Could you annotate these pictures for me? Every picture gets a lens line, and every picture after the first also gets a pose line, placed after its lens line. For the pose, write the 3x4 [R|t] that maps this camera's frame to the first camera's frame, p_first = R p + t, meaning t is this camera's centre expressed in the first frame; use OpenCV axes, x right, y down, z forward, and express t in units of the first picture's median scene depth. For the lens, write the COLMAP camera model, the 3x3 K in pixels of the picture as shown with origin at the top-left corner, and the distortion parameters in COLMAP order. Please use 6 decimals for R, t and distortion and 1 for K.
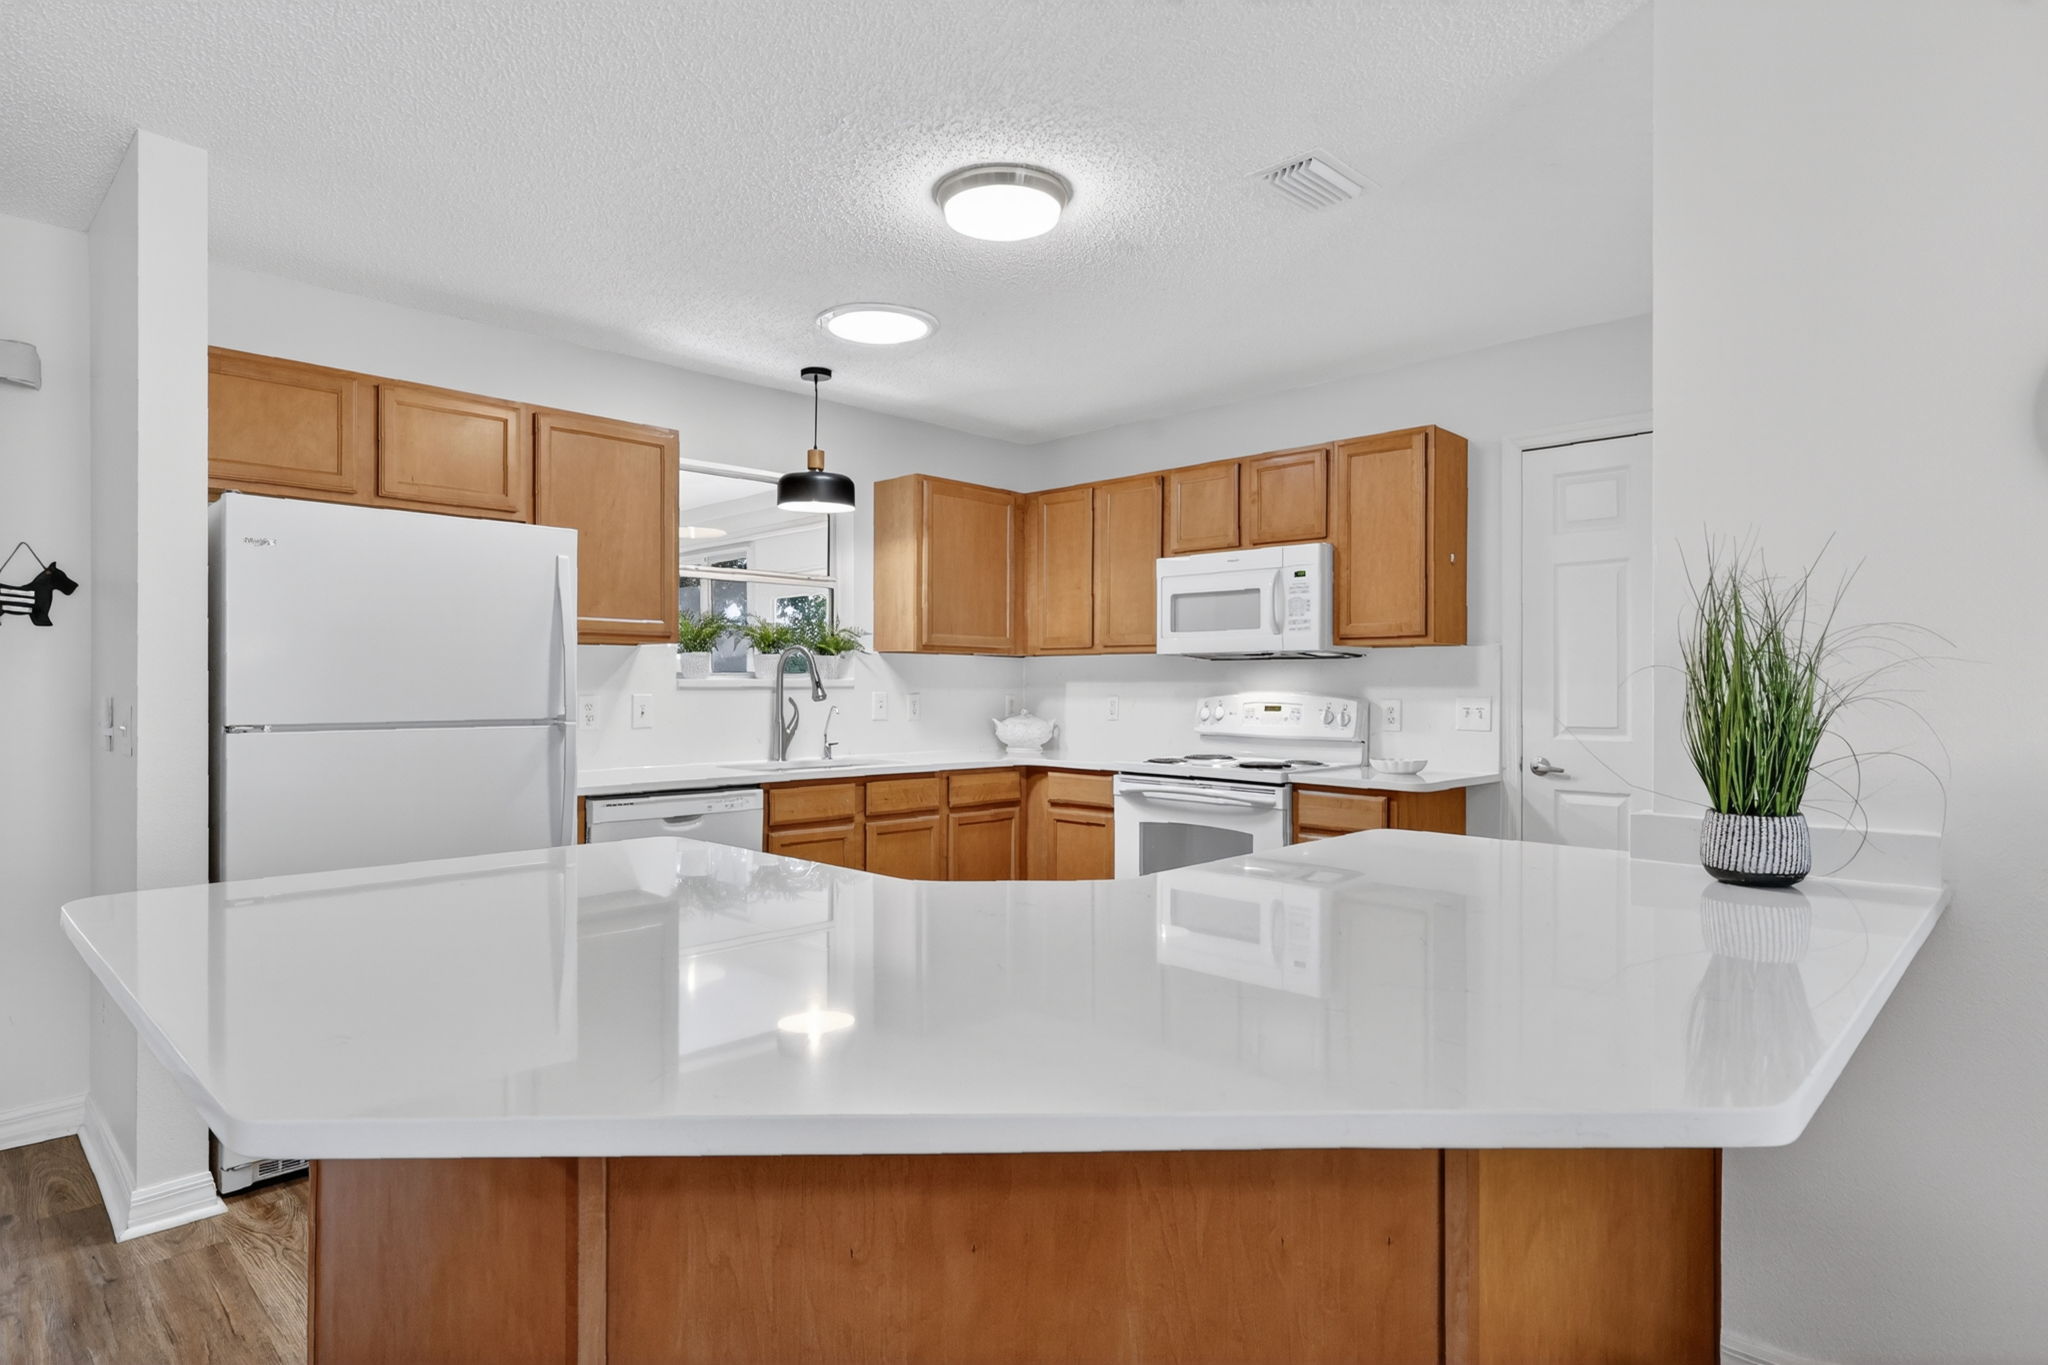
lens RADIAL K [[1096.9, 0, 1023.4], [0, 1096.9, 690.8], [0, 0, 1]] dist [0.001677, -0.001300]
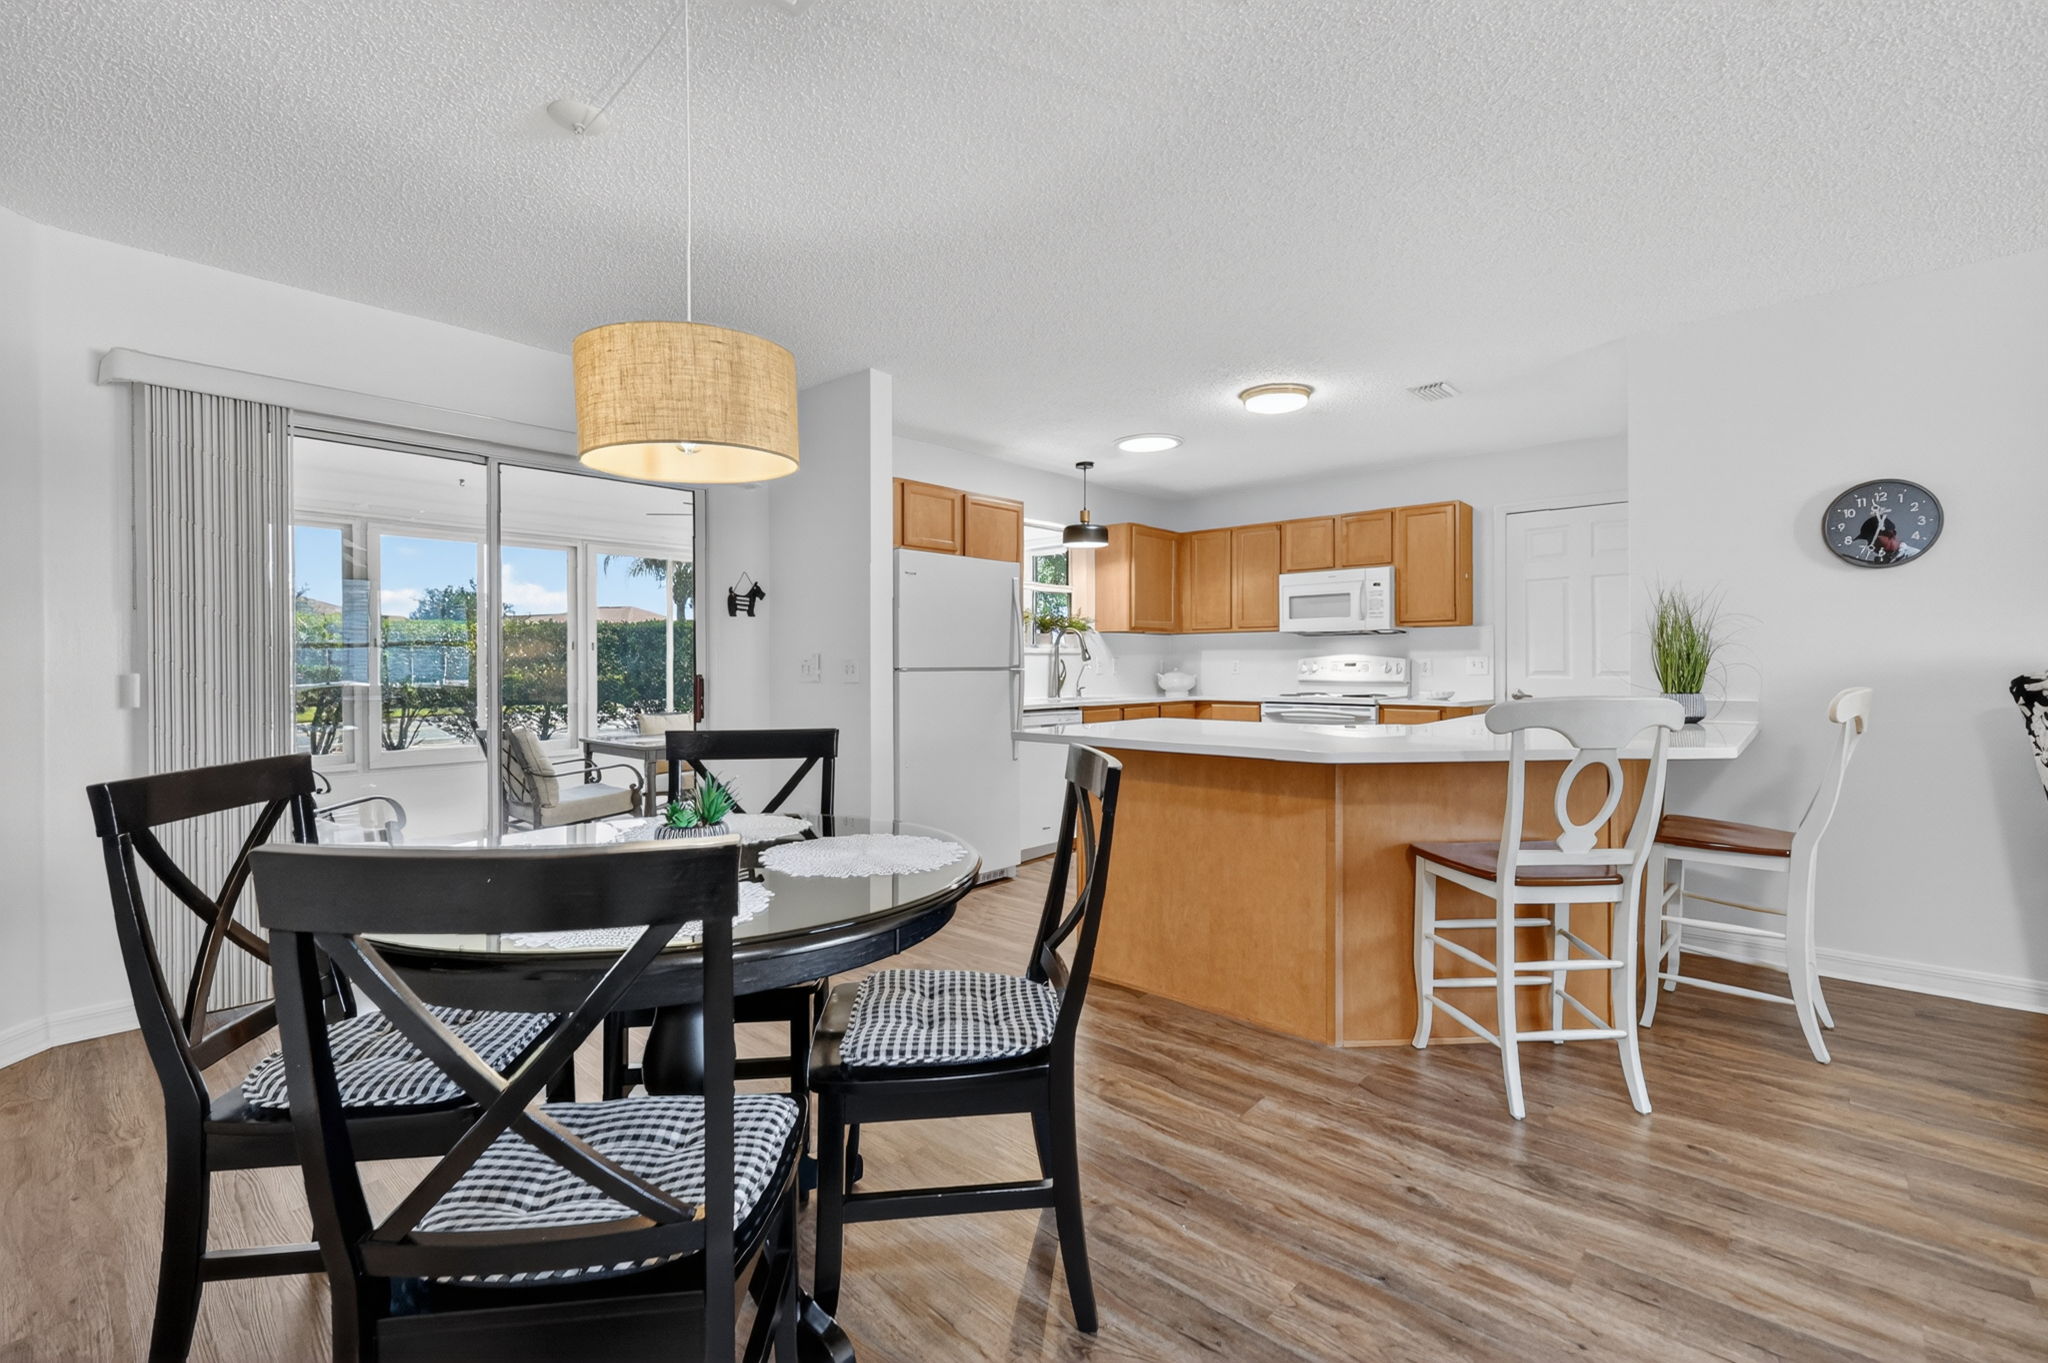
lens RADIAL K [[893.3, 0, 1023.6], [0, 893.3, 674.7], [0, 0, 1]] dist [0.008255, -0.000131]
pose [[0.999285, -0.004586, 0.037527, -0.344841], [0.004266, 0.999954, 0.008613, 0.019635], [-0.037564, -0.008447, 0.999259, -0.373055]]
